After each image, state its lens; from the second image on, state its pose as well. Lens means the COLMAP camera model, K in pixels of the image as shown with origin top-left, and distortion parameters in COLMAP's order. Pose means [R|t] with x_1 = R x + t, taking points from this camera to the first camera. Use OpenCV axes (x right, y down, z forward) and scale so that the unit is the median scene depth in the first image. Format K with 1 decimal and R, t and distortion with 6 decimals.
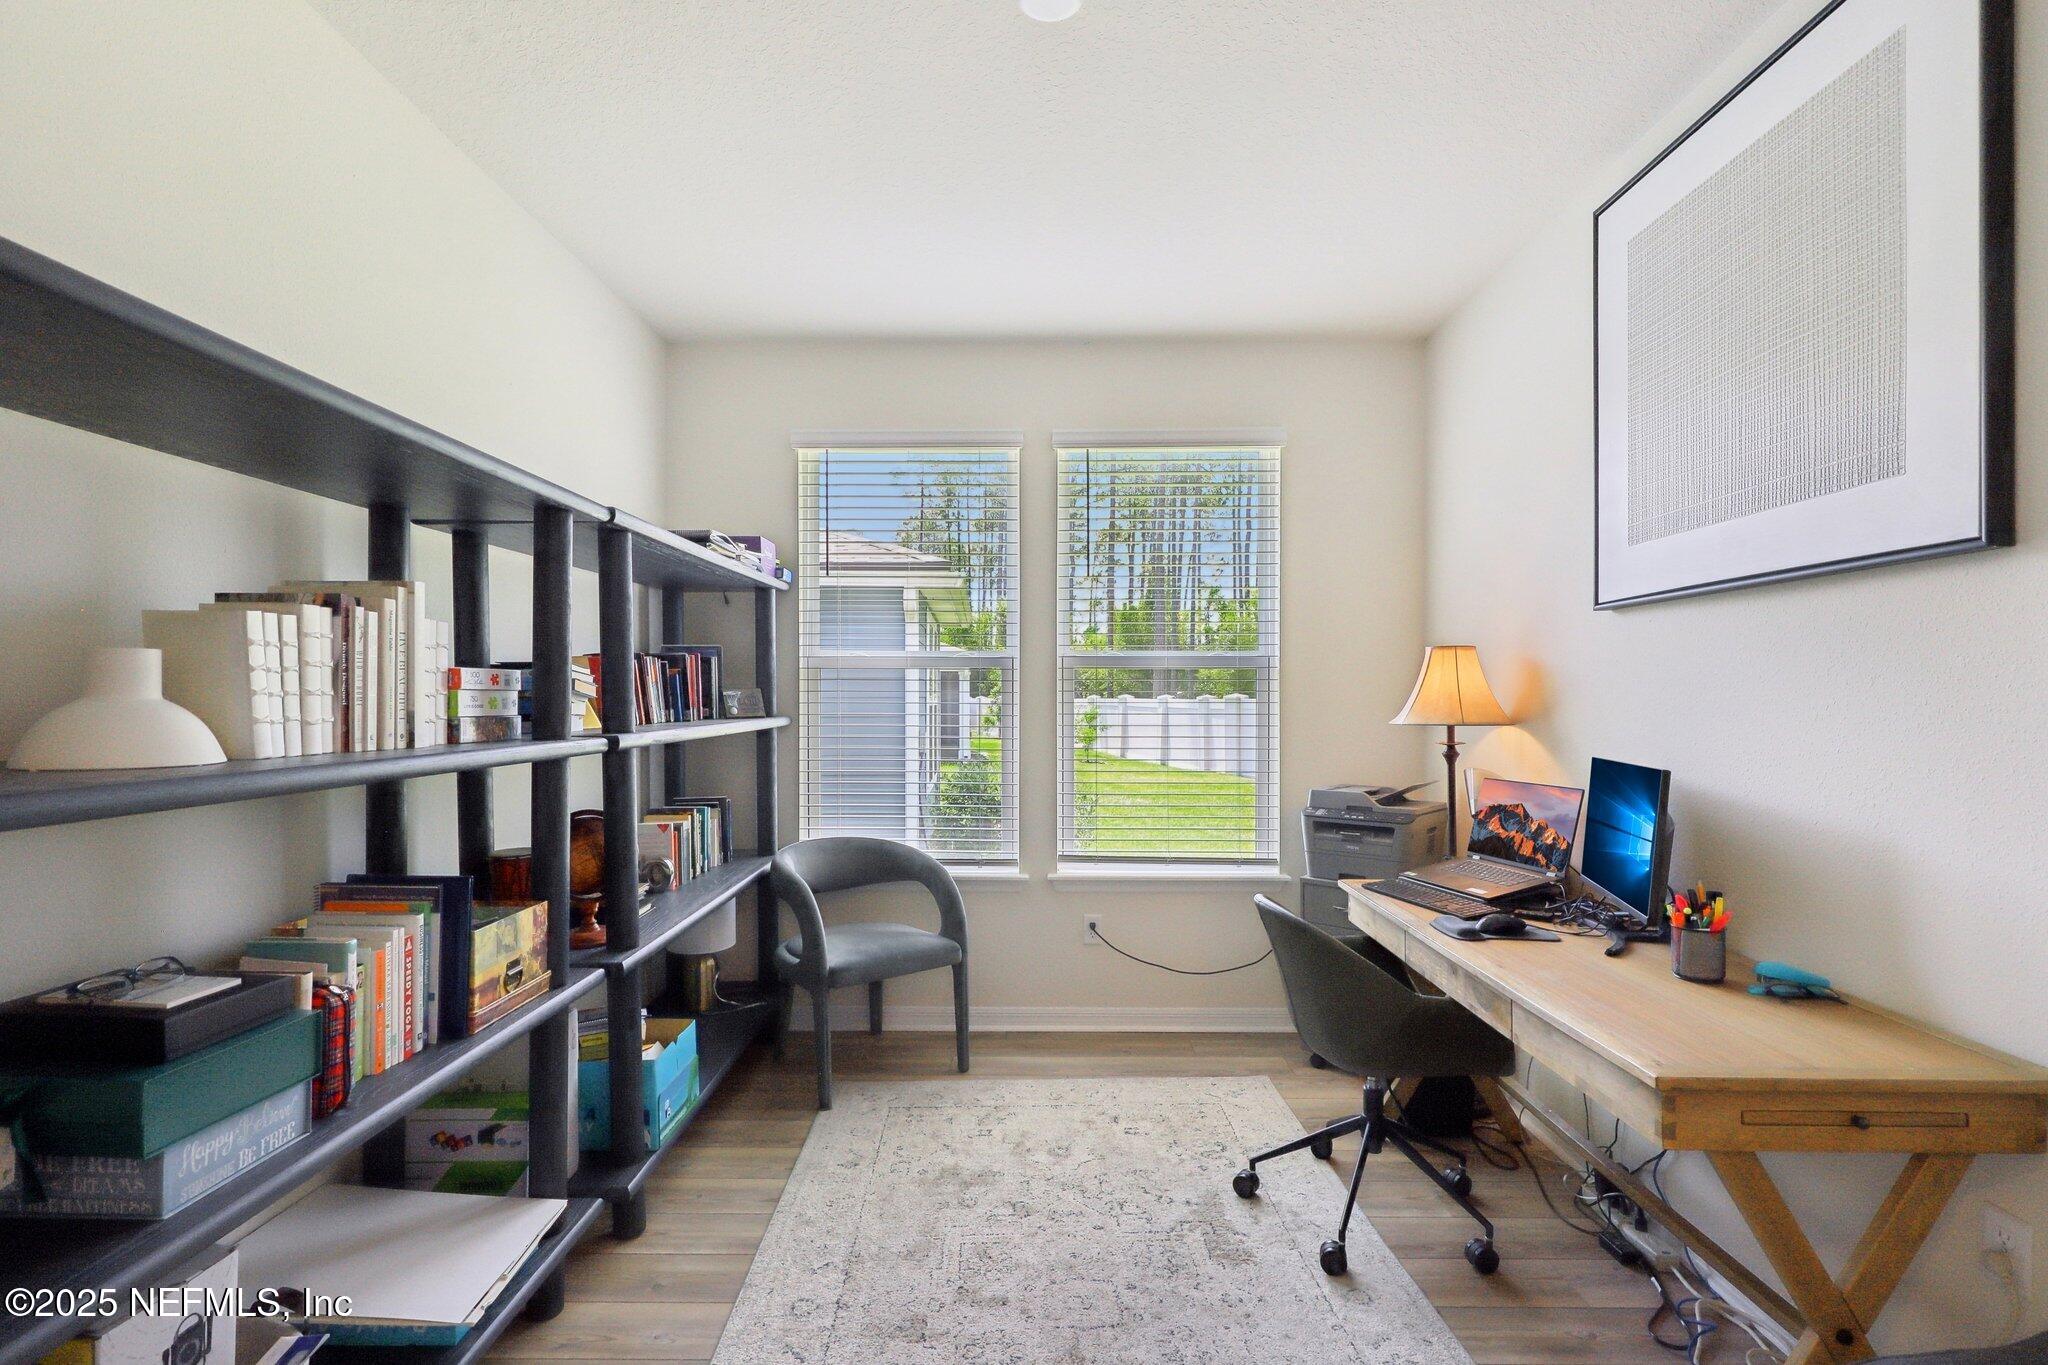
lens RADIAL K [[930.2, 0, 974.7], [0, 930.2, 694.3], [0, 0, 1]] dist [0.001108, 0.000167]
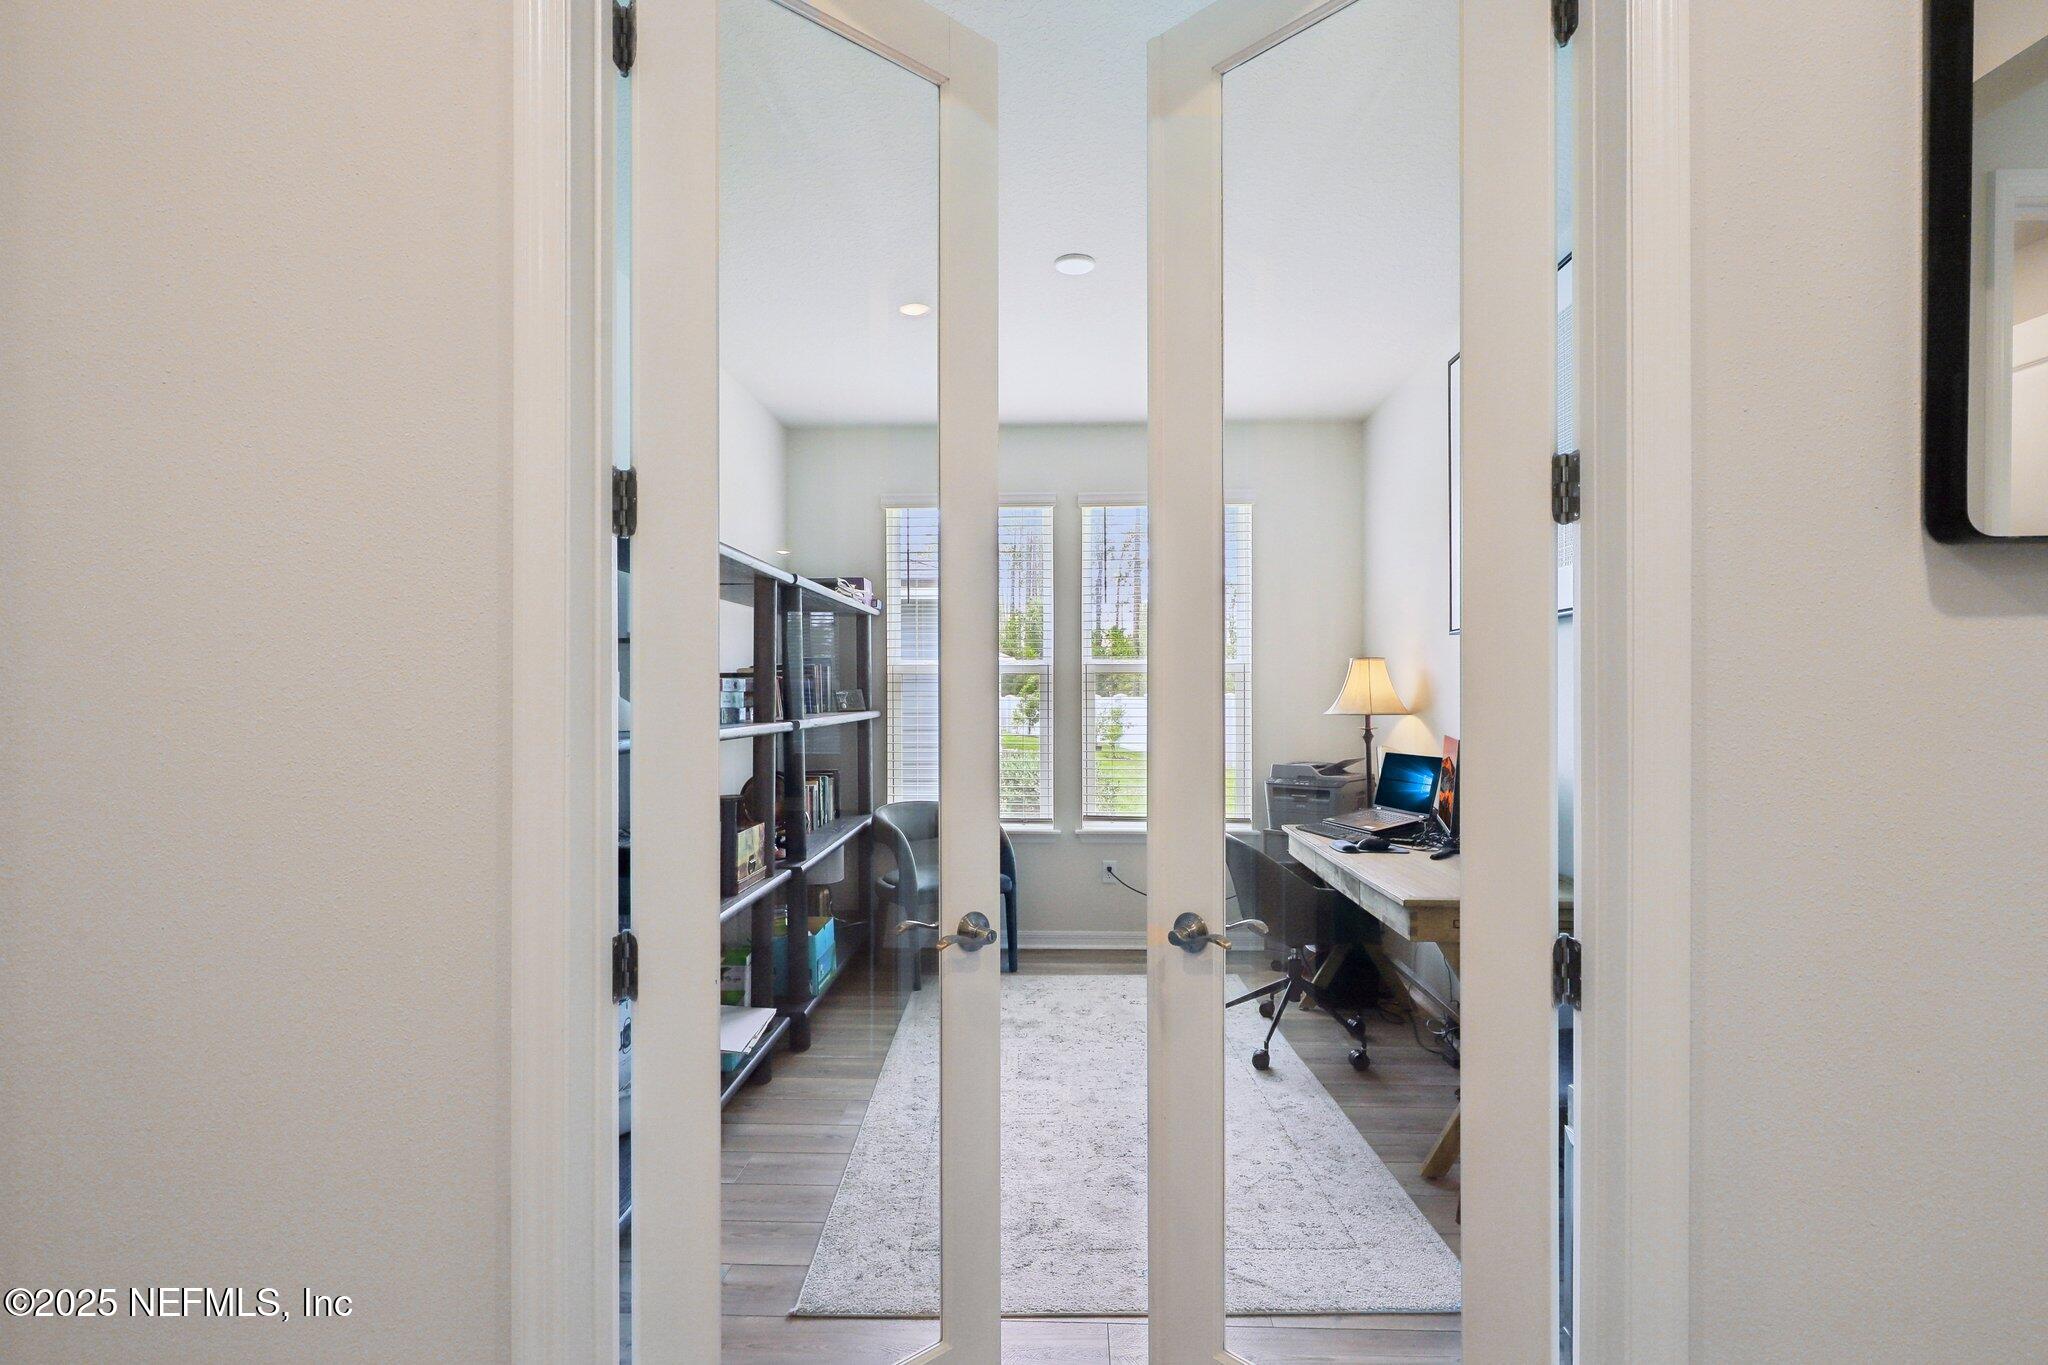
lens RADIAL K [[937.1, 0, 1016.1], [0, 937.1, 700.3], [0, 0, 1]] dist [0.000145, -0.000037]
pose [[0.999878, -0.002220, 0.015493, -0.034820], [0.002104, 0.999970, 0.007492, -0.000181], [-0.015509, -0.007459, 0.999852, -0.447804]]
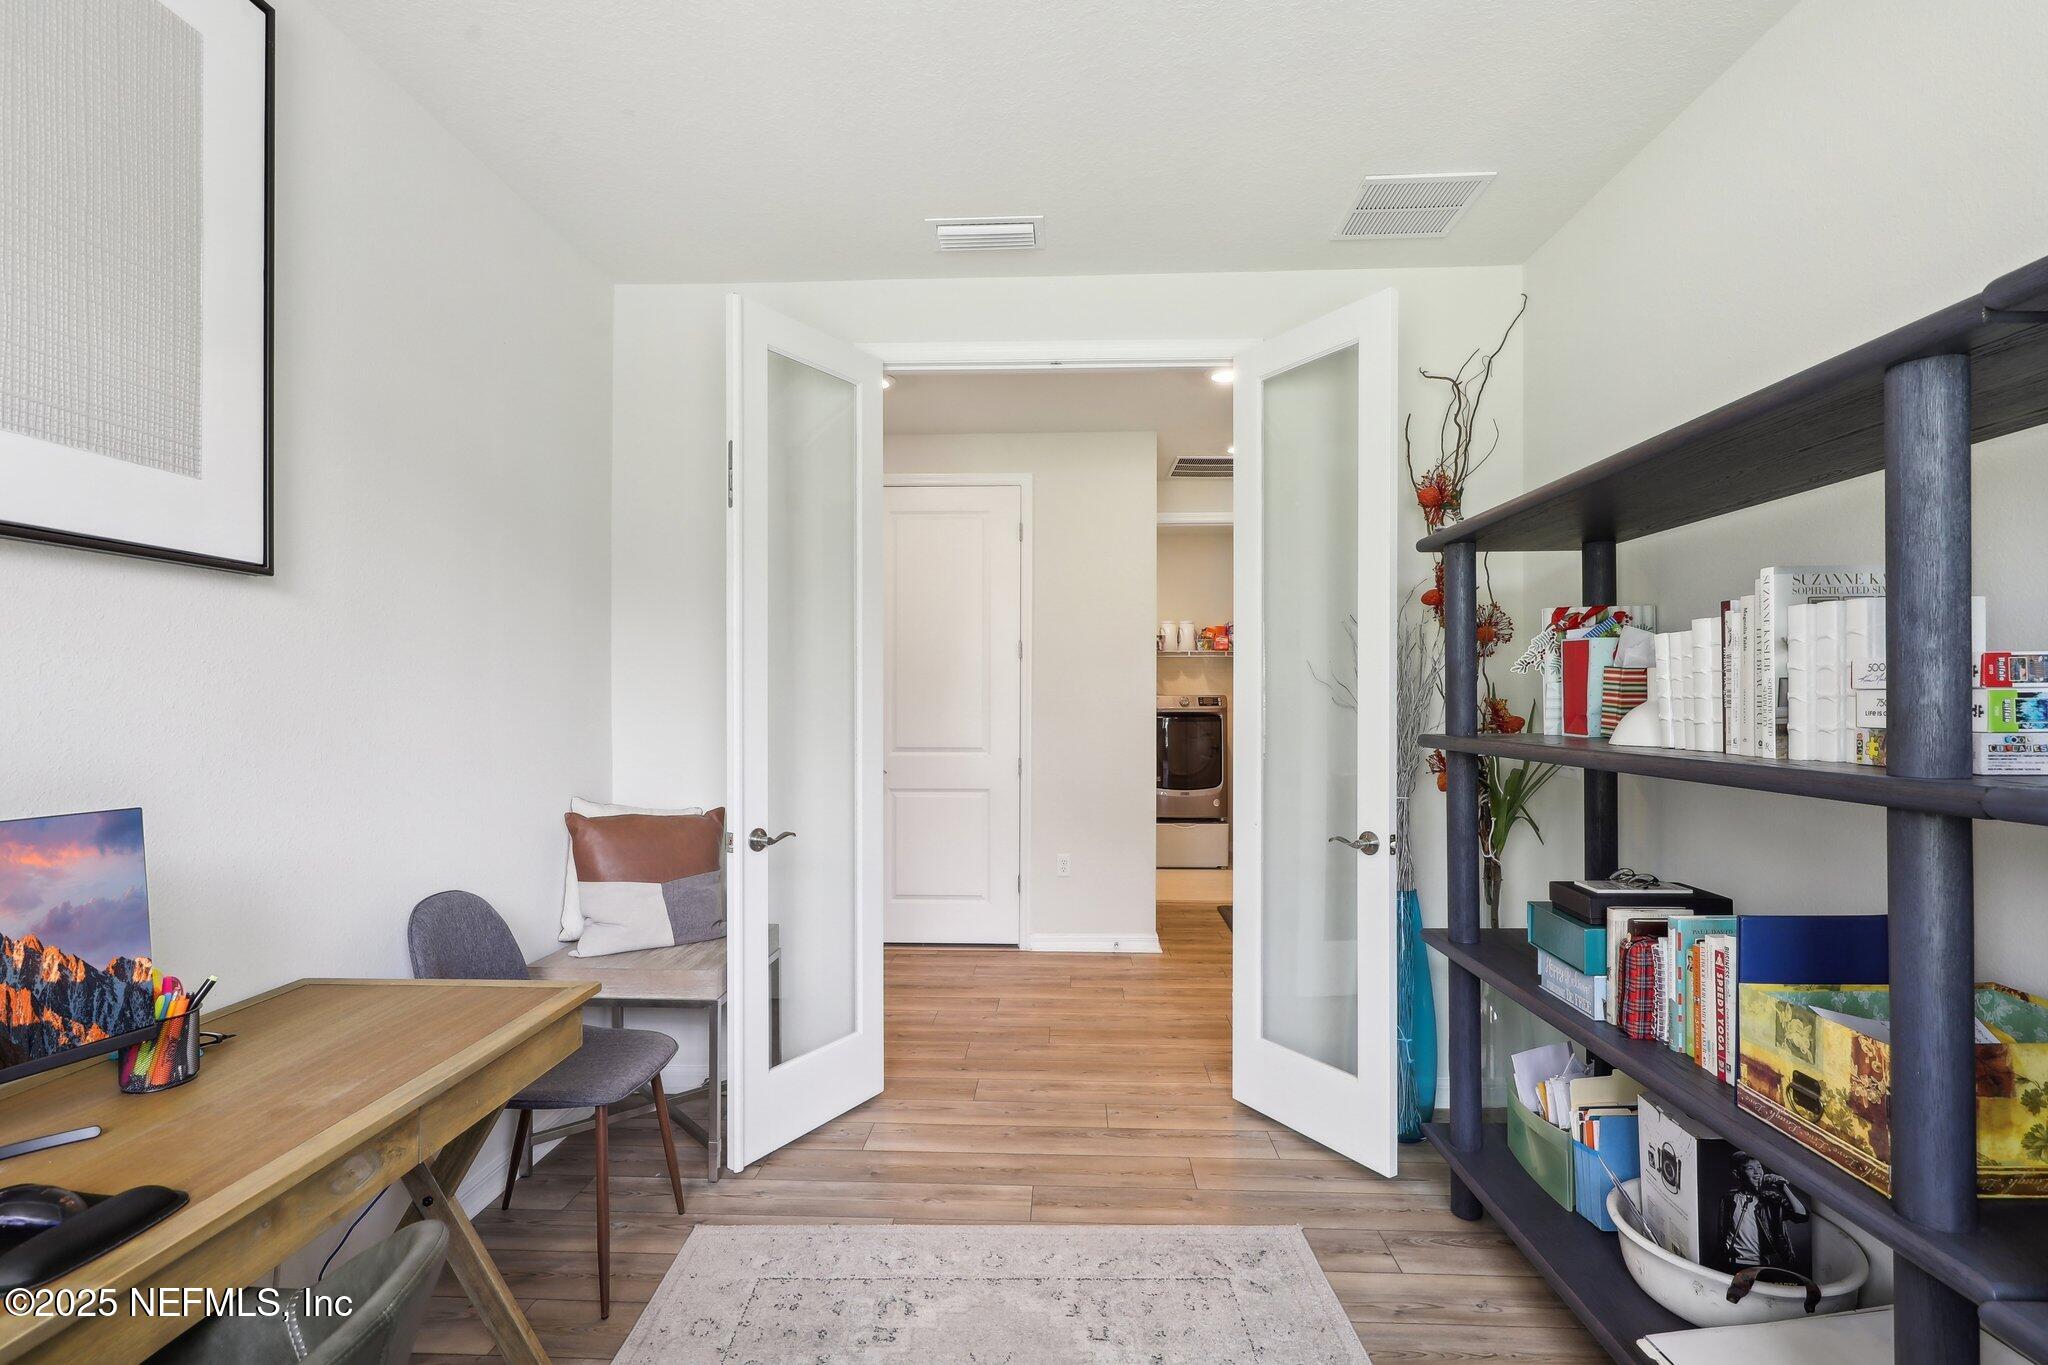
lens RADIAL K [[937.1, 0, 1016.1], [0, 937.1, 700.3], [0, 0, 1]] dist [0.000145, -0.000037]
pose [[-0.999959, 0.000501, -0.009070, 0.068461], [0.000568, 0.999973, -0.007365, 0.006507], [0.009066, -0.007370, -0.999932, 1.140176]]
